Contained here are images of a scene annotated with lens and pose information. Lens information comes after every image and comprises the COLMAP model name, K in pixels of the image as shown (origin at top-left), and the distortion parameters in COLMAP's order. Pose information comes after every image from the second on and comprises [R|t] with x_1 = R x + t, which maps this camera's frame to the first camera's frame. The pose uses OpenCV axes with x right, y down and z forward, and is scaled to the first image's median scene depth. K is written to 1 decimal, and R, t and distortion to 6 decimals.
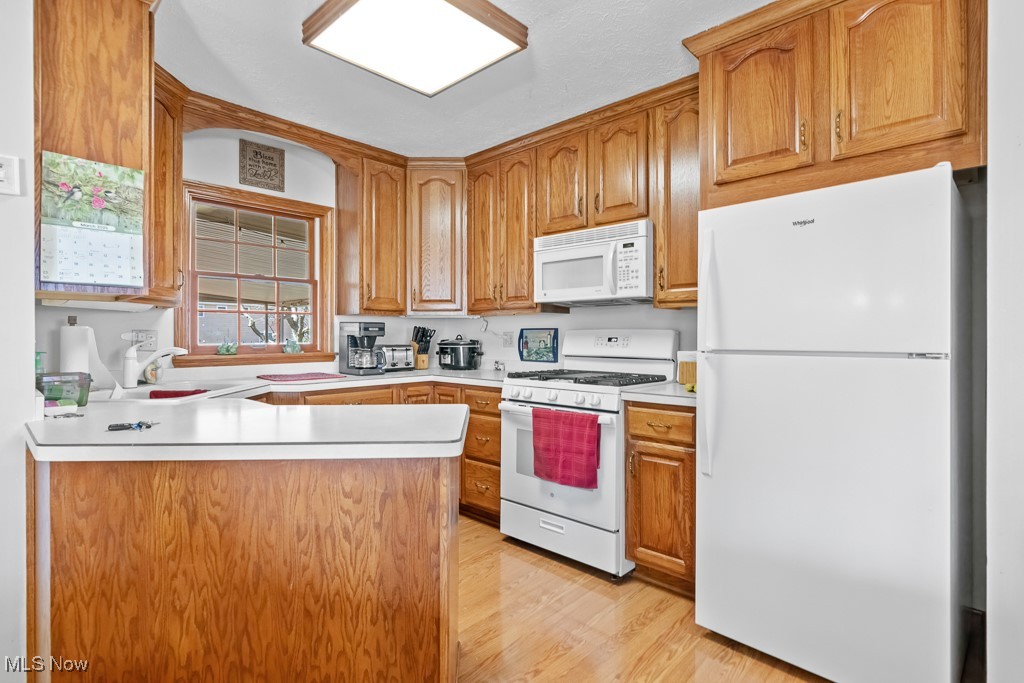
lens RADIAL K [[506.7, 0, 513.9], [0, 506.7, 338.3], [0, 0, 1]] dist [0.006715, -0.000759]
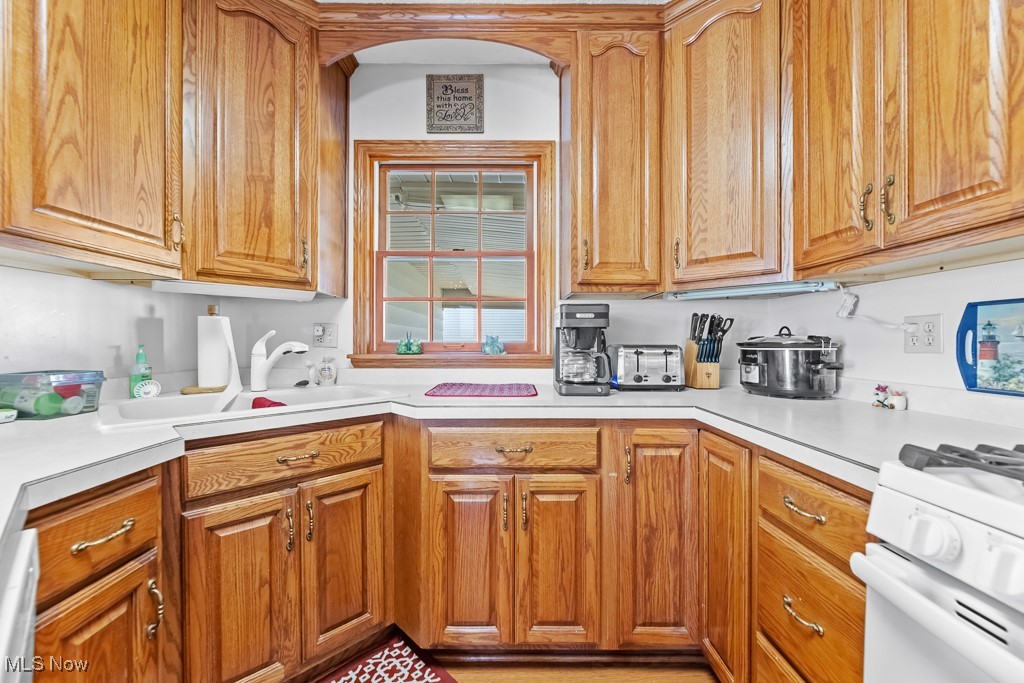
lens RADIAL K [[416.0, 0, 506.0], [0, 416.0, 342.4], [0, 0, 1]] dist [-0.003569, 0.000122]
pose [[0.682126, 0.002477, -0.731231, 0.005798], [-0.005522, 0.999983, -0.001764, 0.013555], [0.731214, 0.005241, 0.682128, 0.622932]]
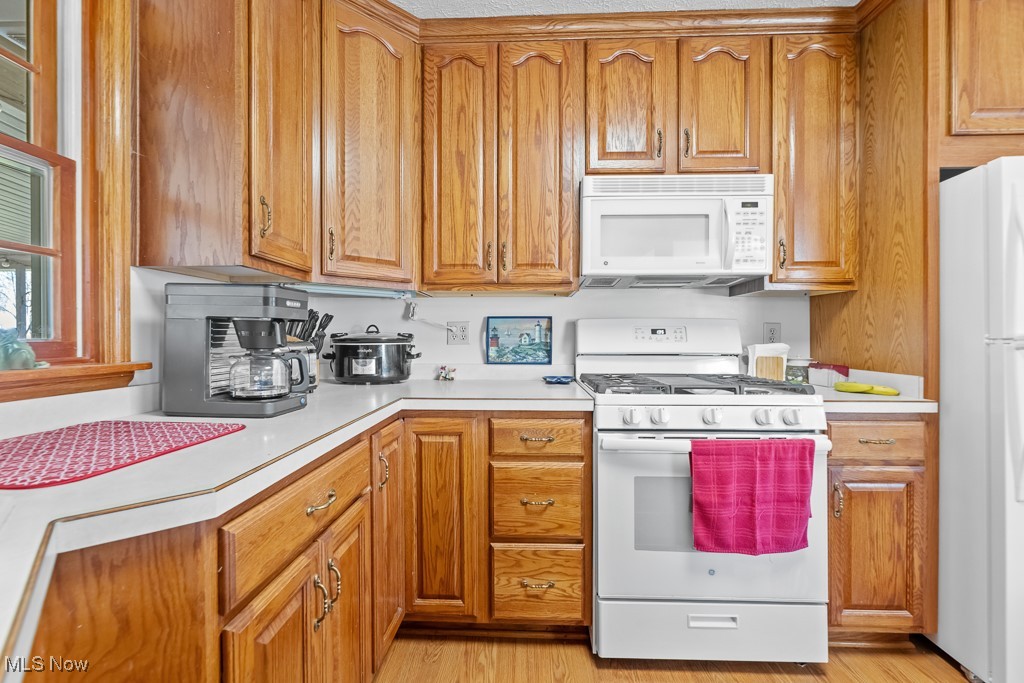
lens RADIAL K [[428.4, 0, 515.2], [0, 428.4, 341.1], [0, 0, 1]] dist [-0.001490, 0.000671]
pose [[0.756666, -0.007409, 0.653760, -0.375157], [0.003873, 0.999969, 0.006851, 0.011380], [-0.653790, -0.002652, 0.756671, 0.613286]]
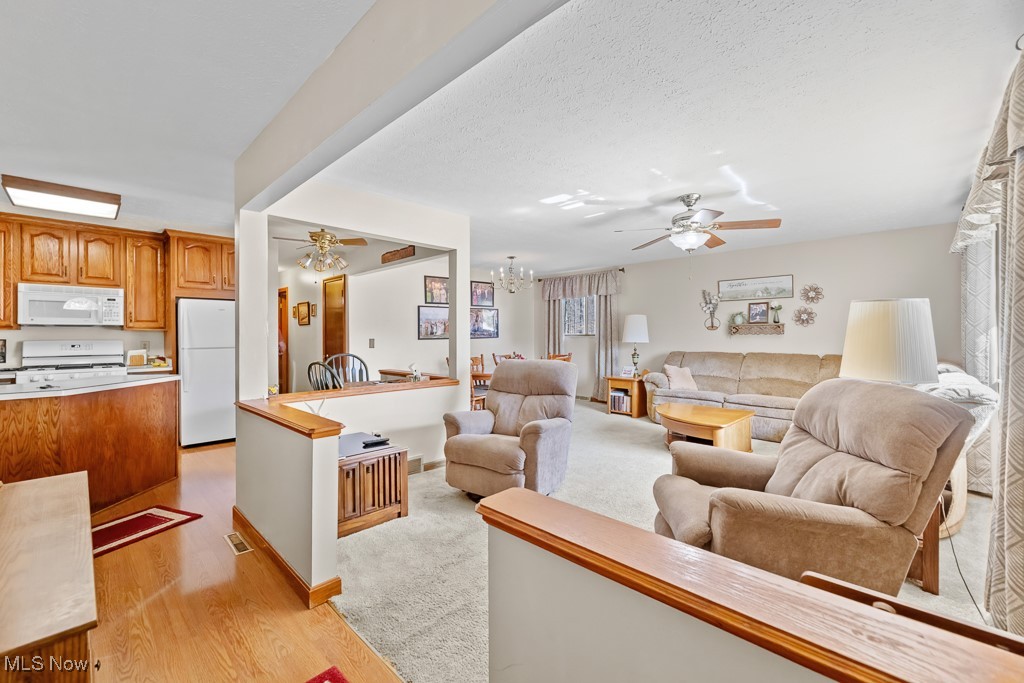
lens RADIAL K [[416.0, 0, 507.2], [0, 416.0, 335.1], [0, 0, 1]] dist [-0.003569, 0.000122]
pose [[0.029606, 0.000123, 0.999562, -1.148813], [0.008207, 0.999966, -0.000366, -0.021980], [-0.999528, 0.008214, 0.029604, -0.527270]]
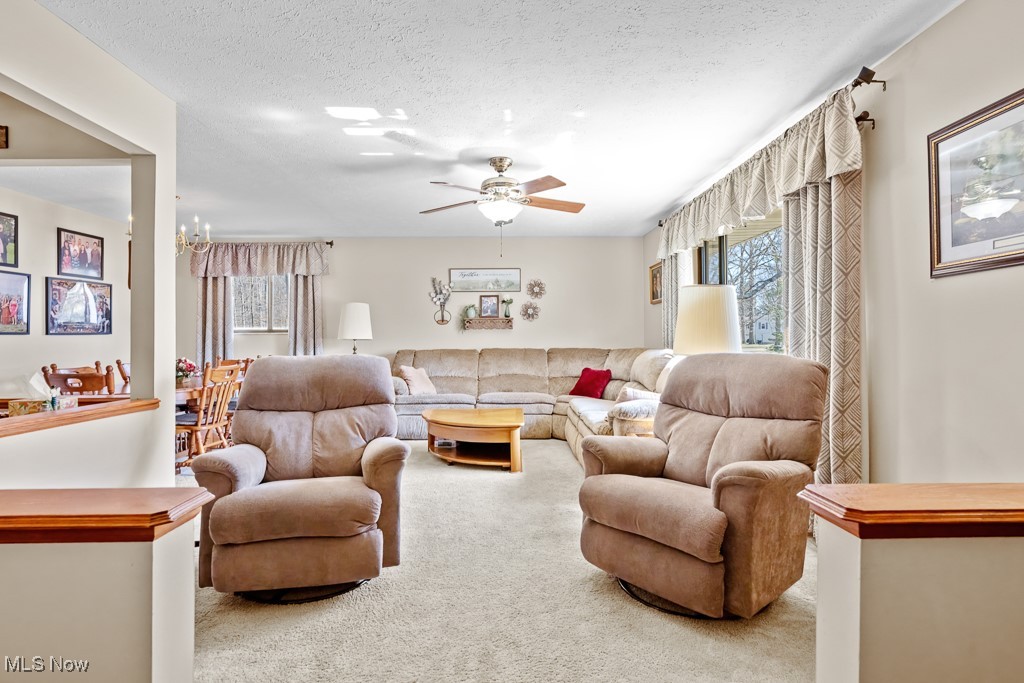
lens RADIAL K [[514.9, 0, 511.3], [0, 514.9, 337.3], [0, 0, 1]] dist [-0.012383, 0.002004]
pose [[-0.692008, 0.008360, 0.721841, -0.889210], [0.011050, 0.999938, -0.000987, 0.018877], [-0.721805, 0.007293, -0.692058, -0.182795]]
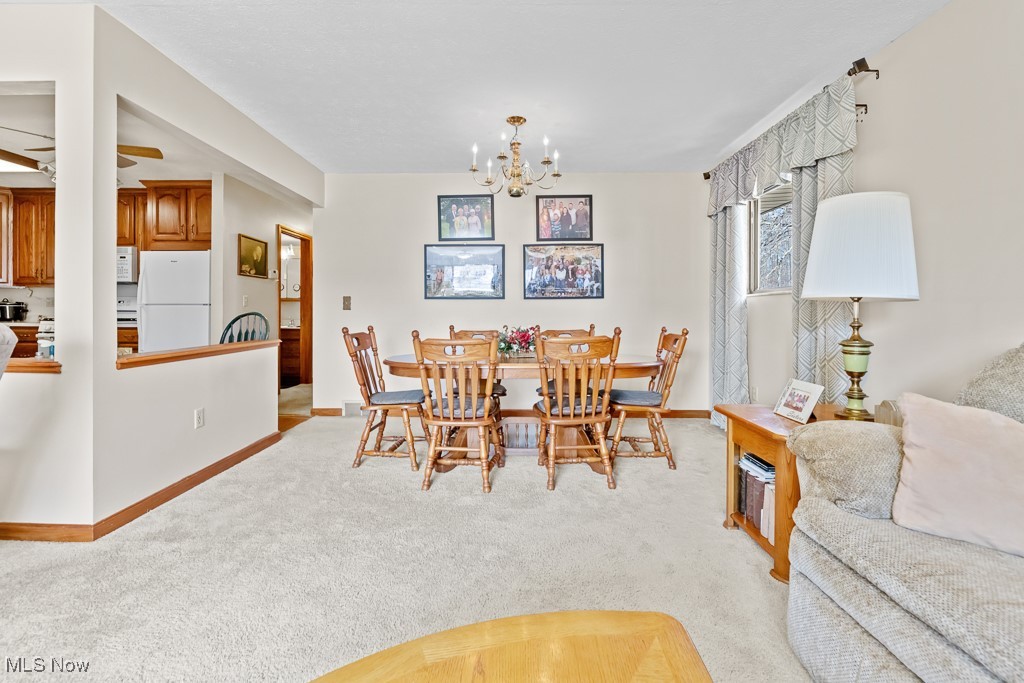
lens RADIAL K [[444.8, 0, 510.0], [0, 444.8, 314.4], [0, 0, 1]] dist [-0.002027, 0.000492]
pose [[0.743168, 0.000793, 0.669105, 0.153390], [-0.003315, 0.999991, 0.002497, 0.039216], [-0.669097, -0.004073, 0.743164, -1.227279]]
